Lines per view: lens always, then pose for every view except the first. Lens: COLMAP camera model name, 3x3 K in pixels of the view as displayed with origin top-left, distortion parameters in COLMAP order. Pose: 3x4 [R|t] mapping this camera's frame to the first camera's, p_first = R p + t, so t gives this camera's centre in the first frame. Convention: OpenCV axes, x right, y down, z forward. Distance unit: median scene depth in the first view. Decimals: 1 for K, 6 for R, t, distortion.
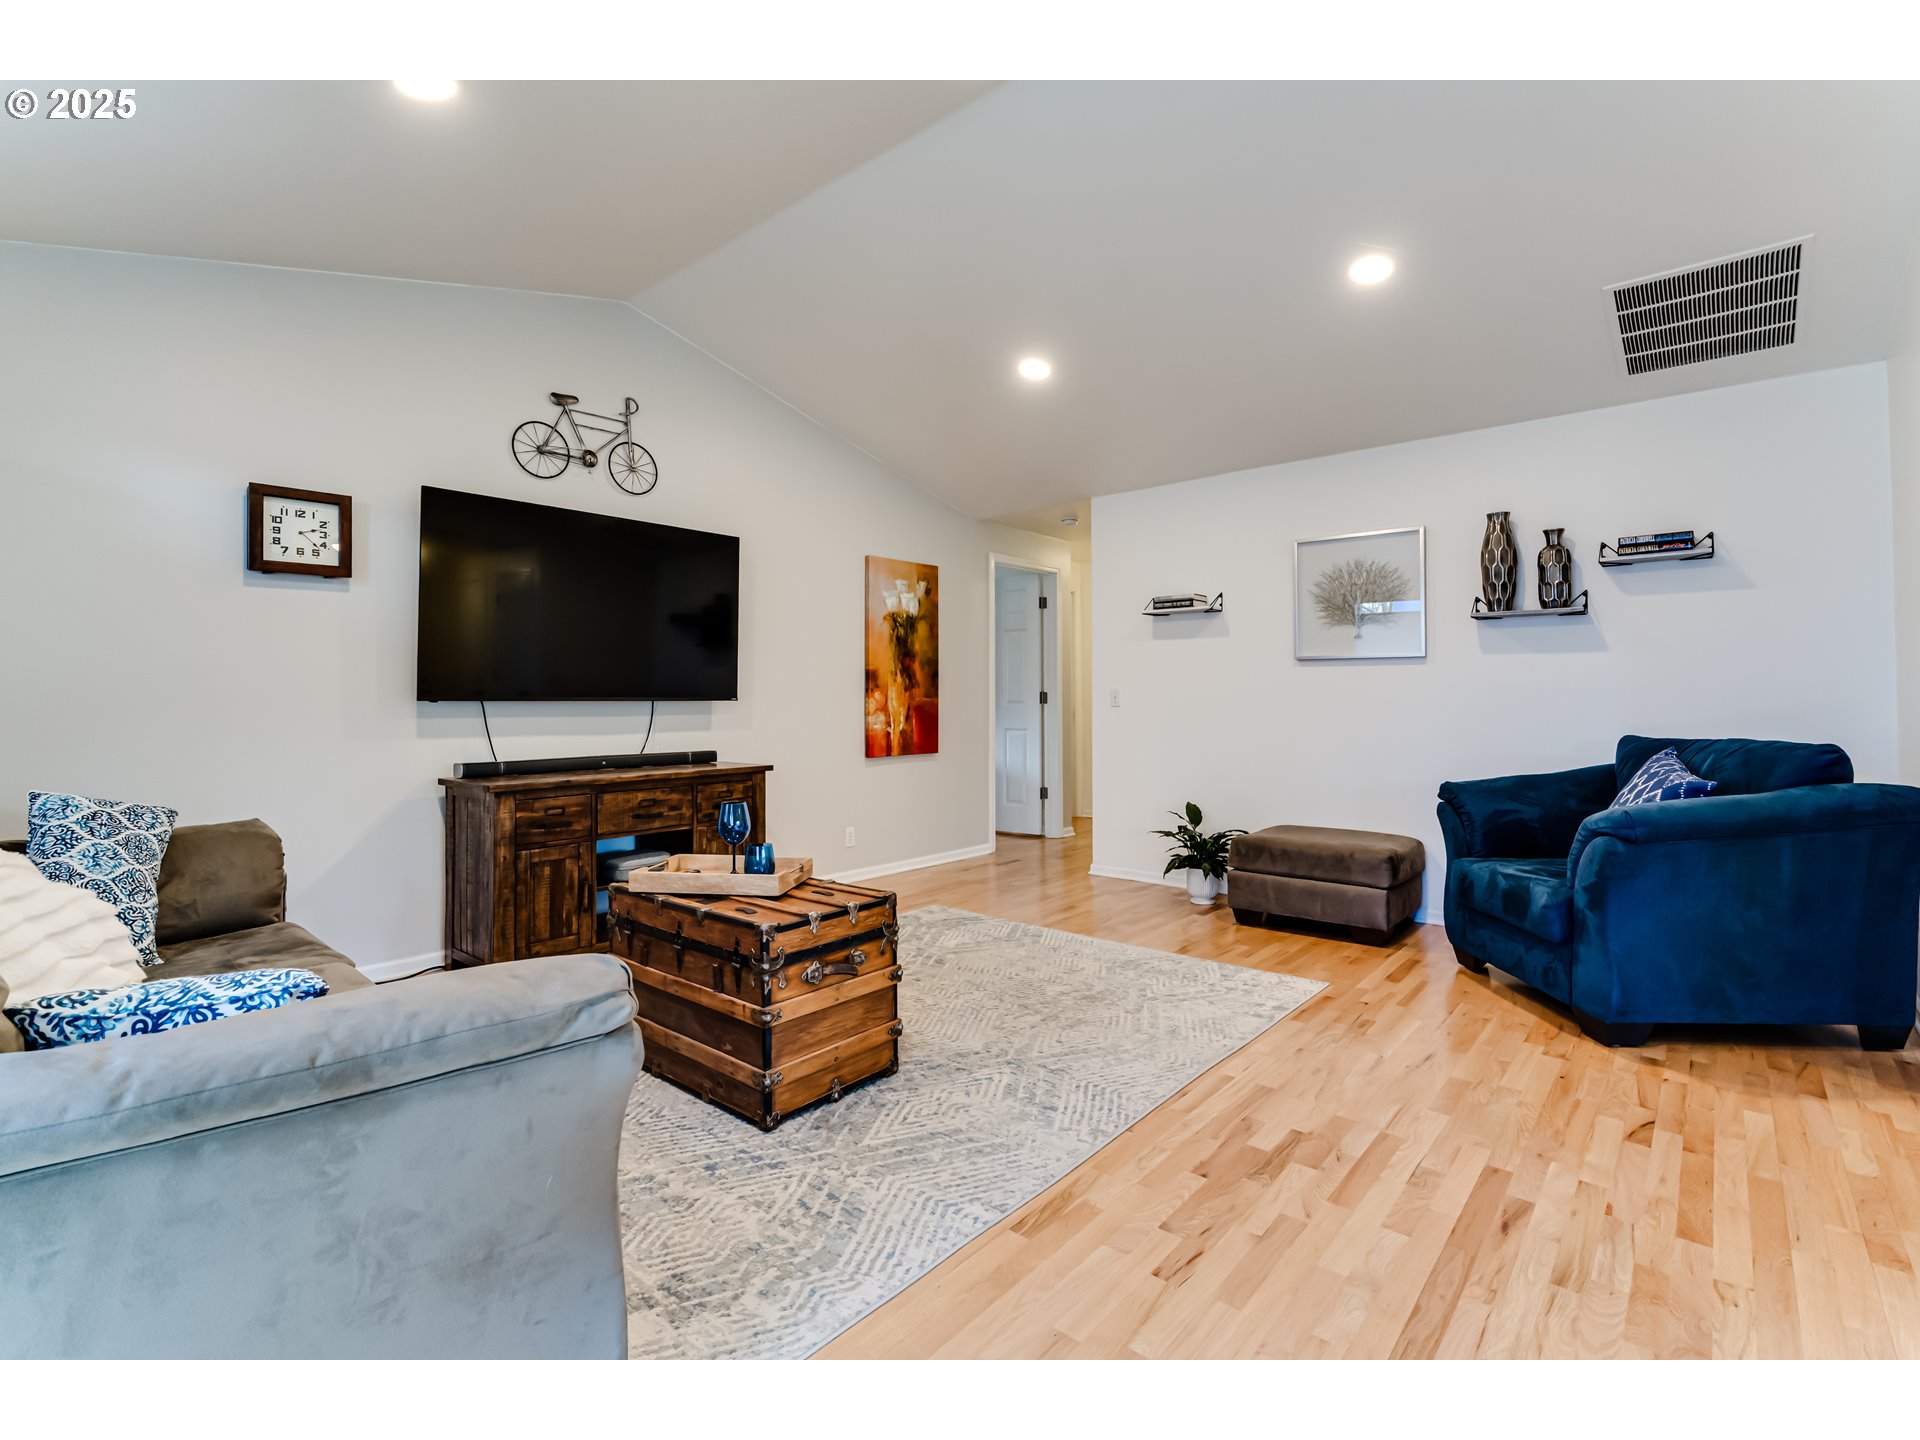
lens RADIAL K [[879.4, 0, 957.2], [0, 879.4, 677.3], [0, 0, 1]] dist [-0.004412, -0.000007]
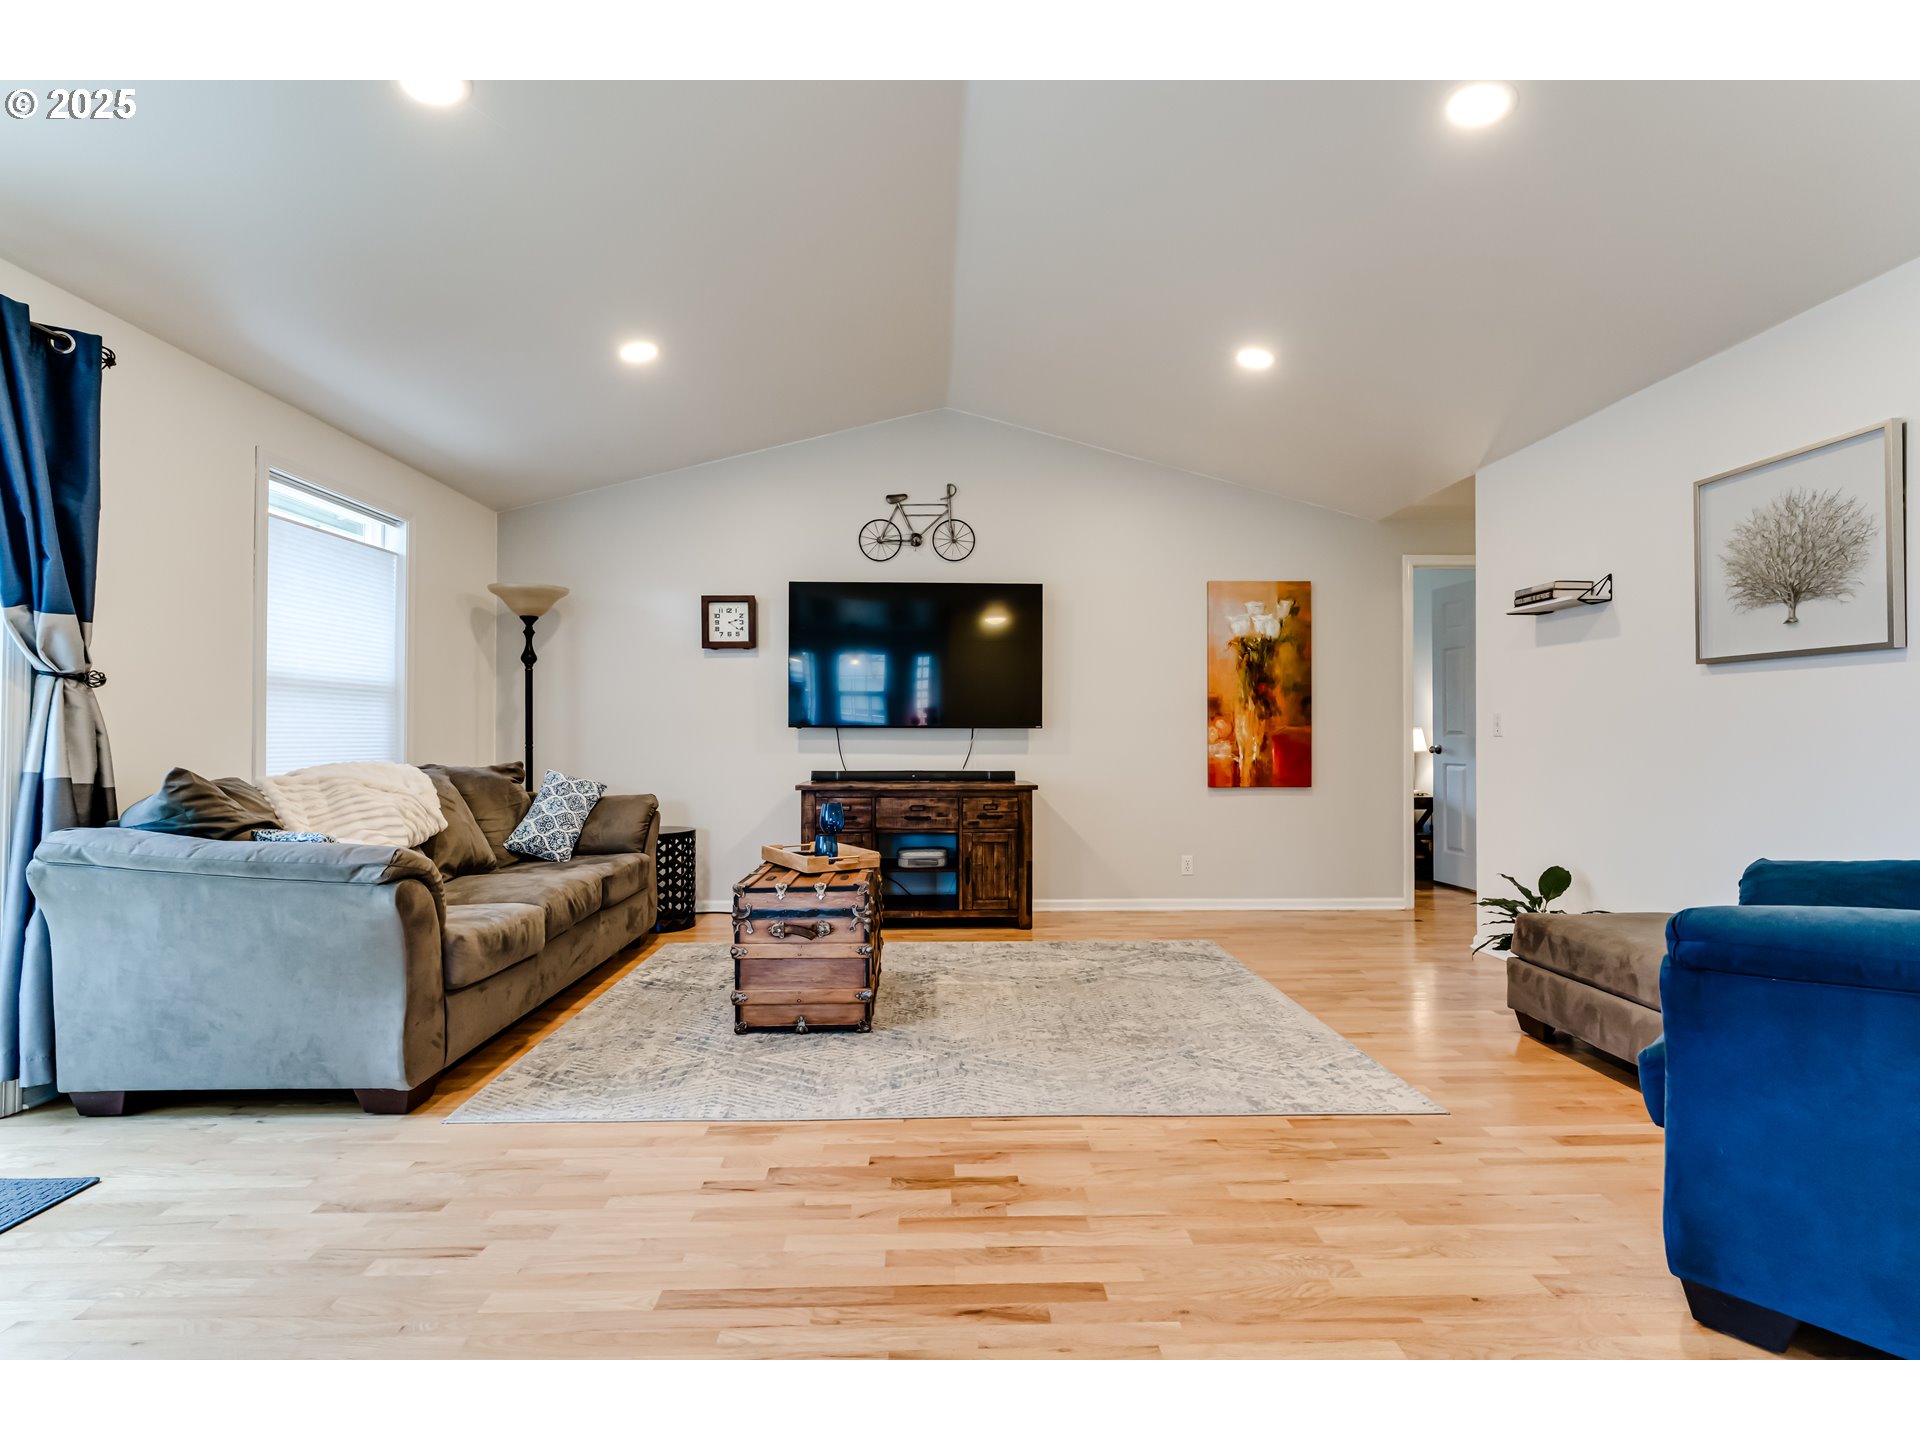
lens RADIAL K [[869.3, 0, 960.0], [0, 869.3, 720.0], [0, 0, 1]] dist [-0.003537, 0.000041]
pose [[0.680173, -0.008692, -0.733000, 0.559572], [0.015207, 0.999882, 0.002255, 0.013221], [0.732894, -0.012680, 0.680225, 0.180001]]
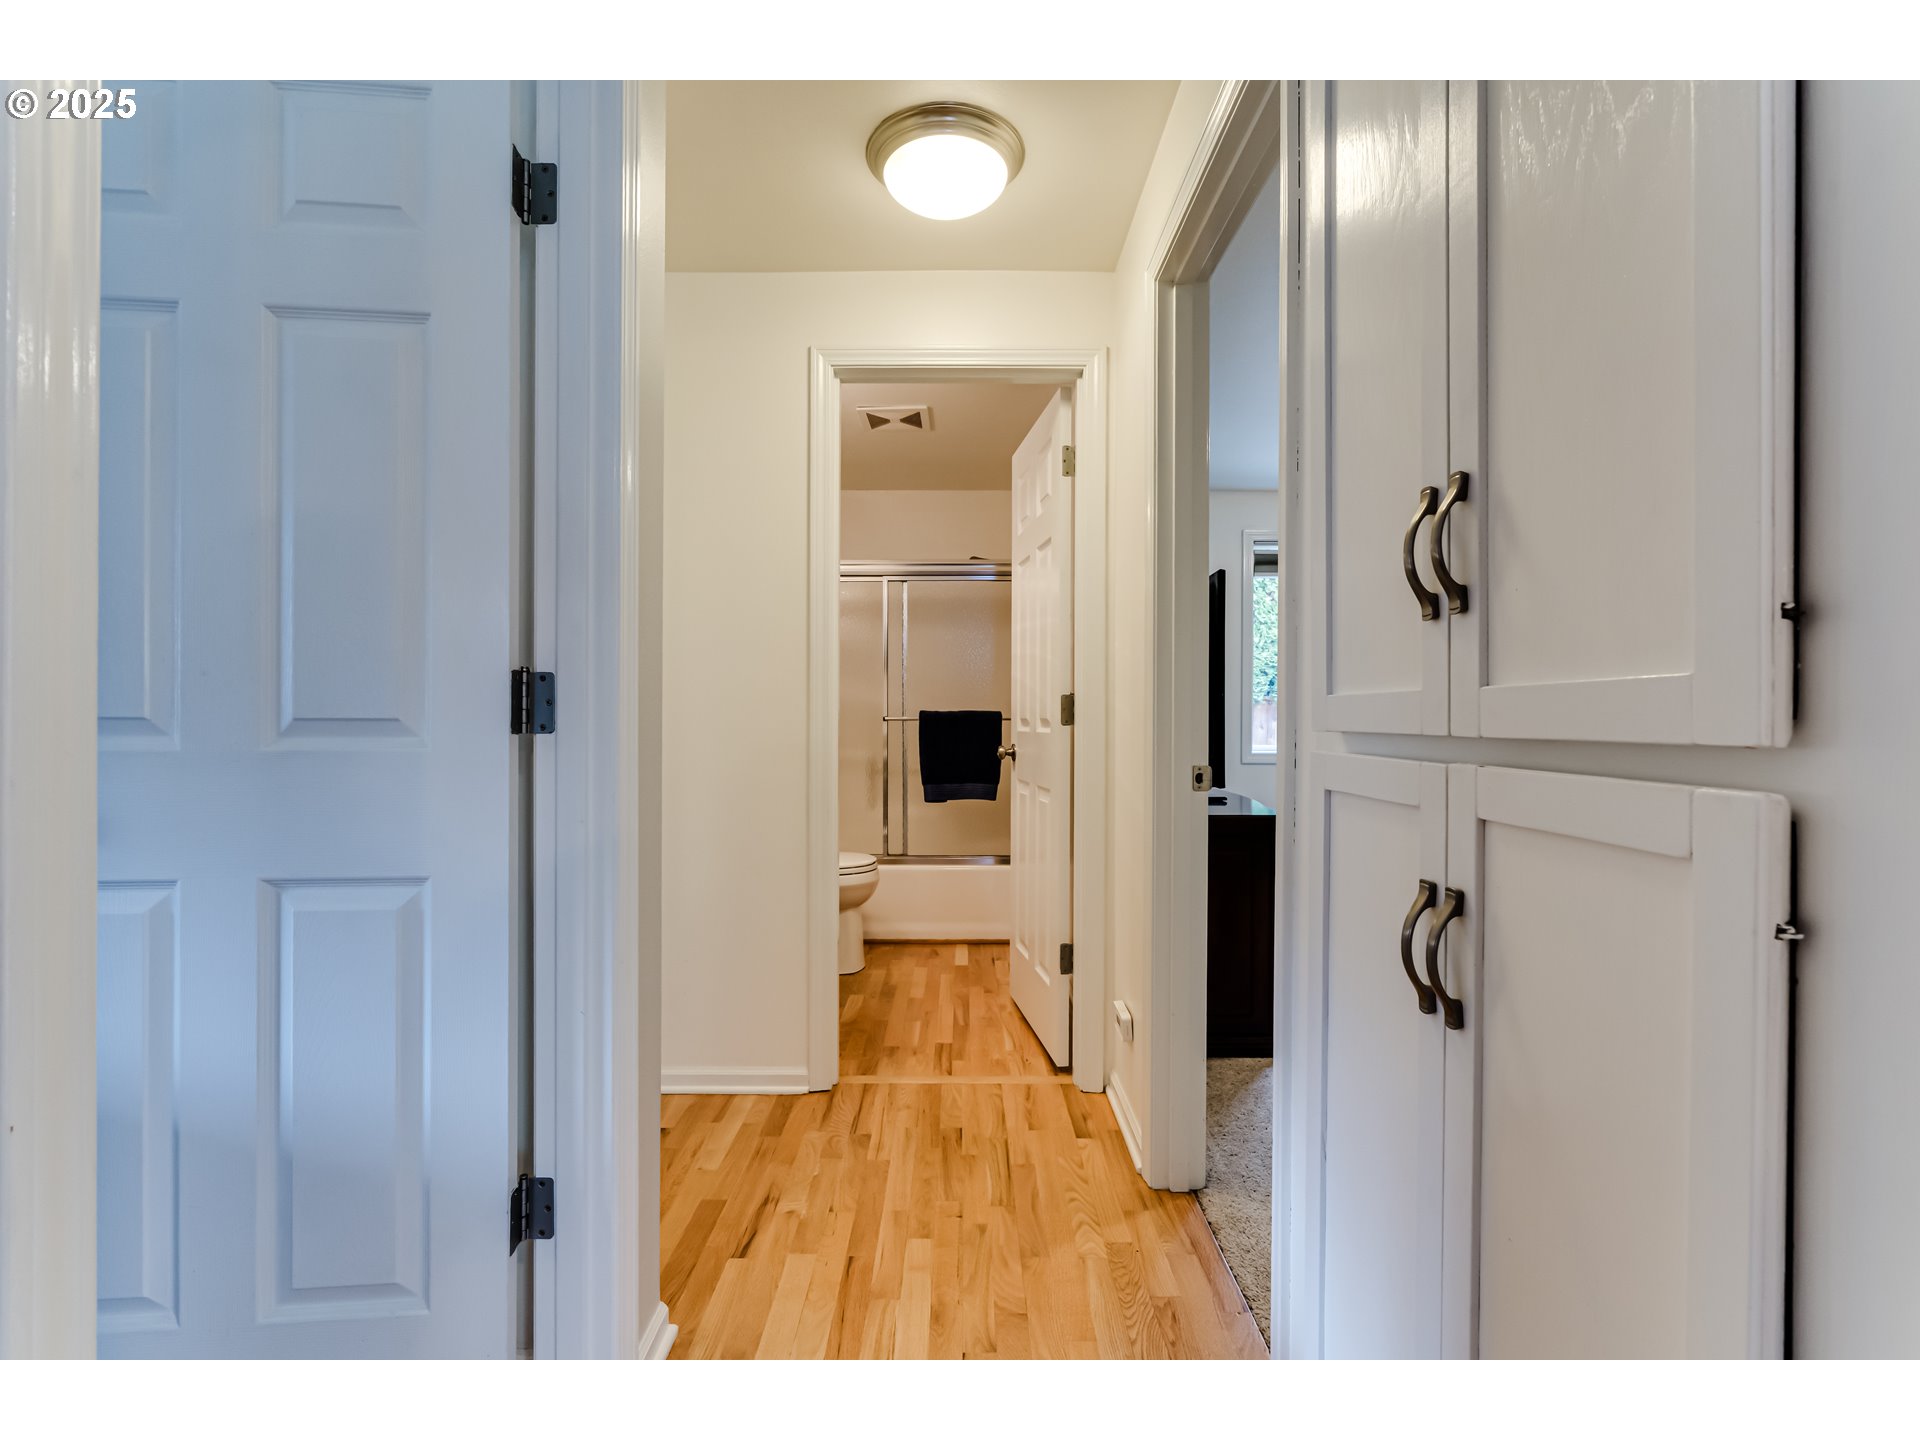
lens RADIAL K [[869.3, 0, 960.0], [0, 869.3, 720.0], [0, 0, 1]] dist [-0.003537, 0.000041]
pose [[0.756257, 0.005394, 0.654253, 0.079739], [-0.021993, 0.999611, 0.017180, 0.037914], [-0.653905, -0.027382, 0.756081, 1.385717]]
